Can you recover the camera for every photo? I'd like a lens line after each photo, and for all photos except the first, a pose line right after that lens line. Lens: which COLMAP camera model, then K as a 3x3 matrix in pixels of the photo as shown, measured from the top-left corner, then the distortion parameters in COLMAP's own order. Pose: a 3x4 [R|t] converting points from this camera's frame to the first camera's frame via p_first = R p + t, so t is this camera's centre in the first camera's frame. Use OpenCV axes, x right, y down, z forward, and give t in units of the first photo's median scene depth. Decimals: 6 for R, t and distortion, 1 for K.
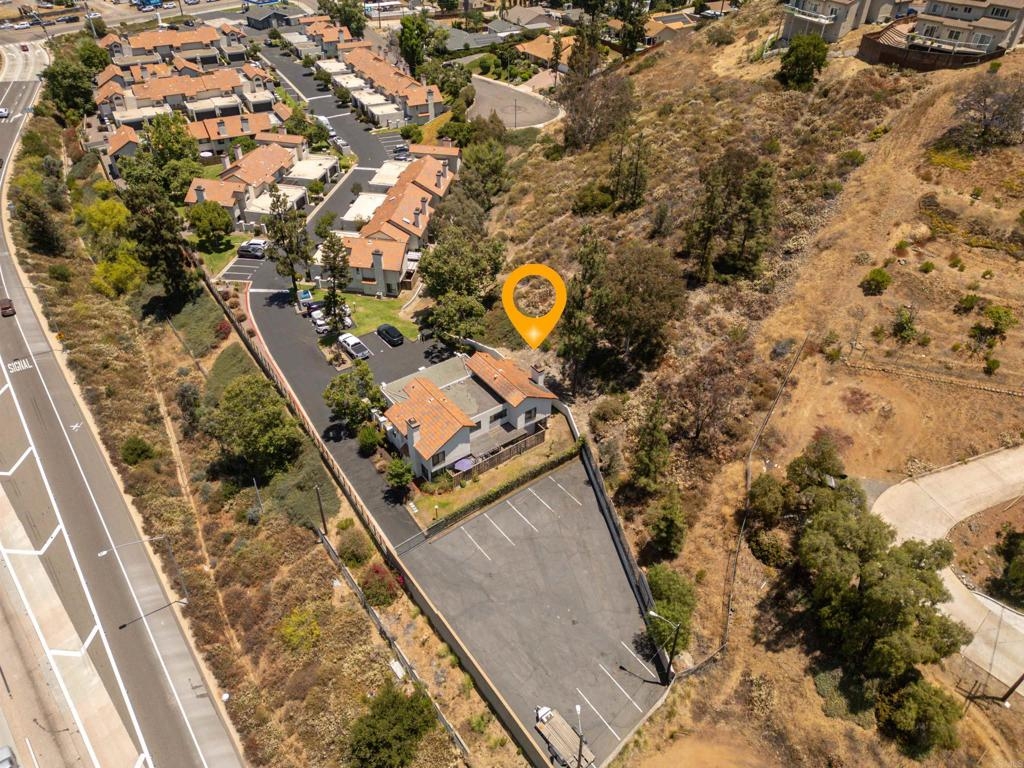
lens RADIAL K [[714.0, 0, 508.7], [0, 714.0, 382.8], [0, 0, 1]] dist [0.082738, -0.084049]
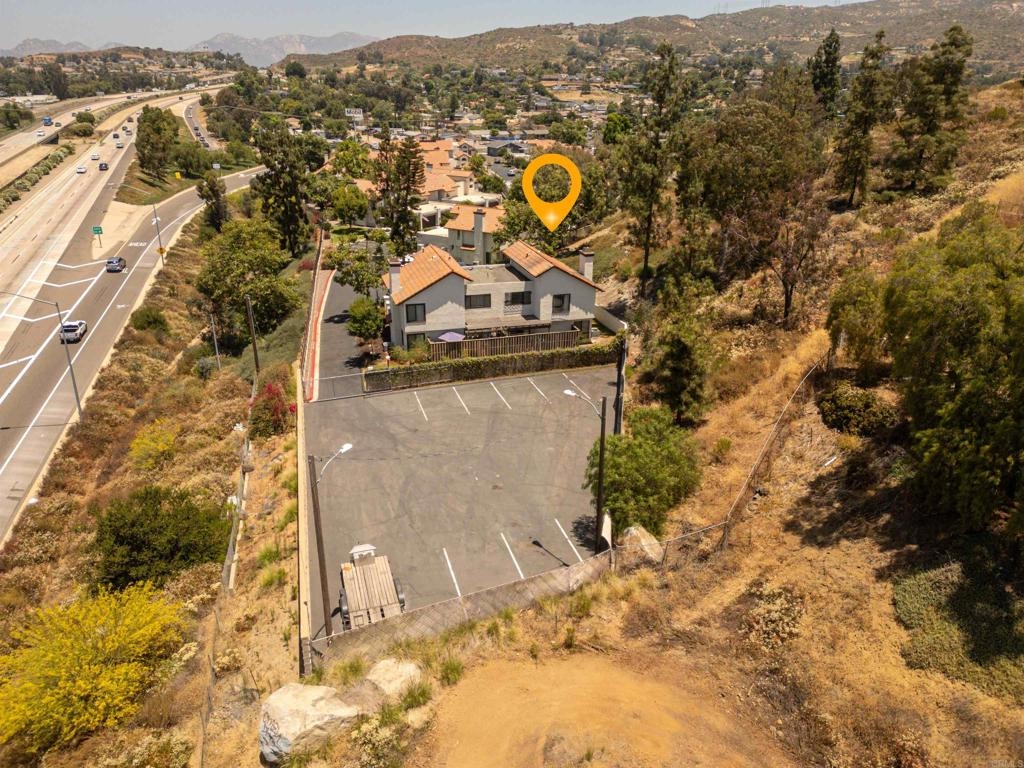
lens RADIAL K [[714.0, 0, 508.7], [0, 714.0, 382.8], [0, 0, 1]] dist [0.082738, -0.084049]
pose [[0.937418, 0.126240, -0.324516, 0.150448], [-0.211817, 0.946439, -0.243695, 0.206166], [0.276371, 0.297182, 0.913949, 0.219850]]
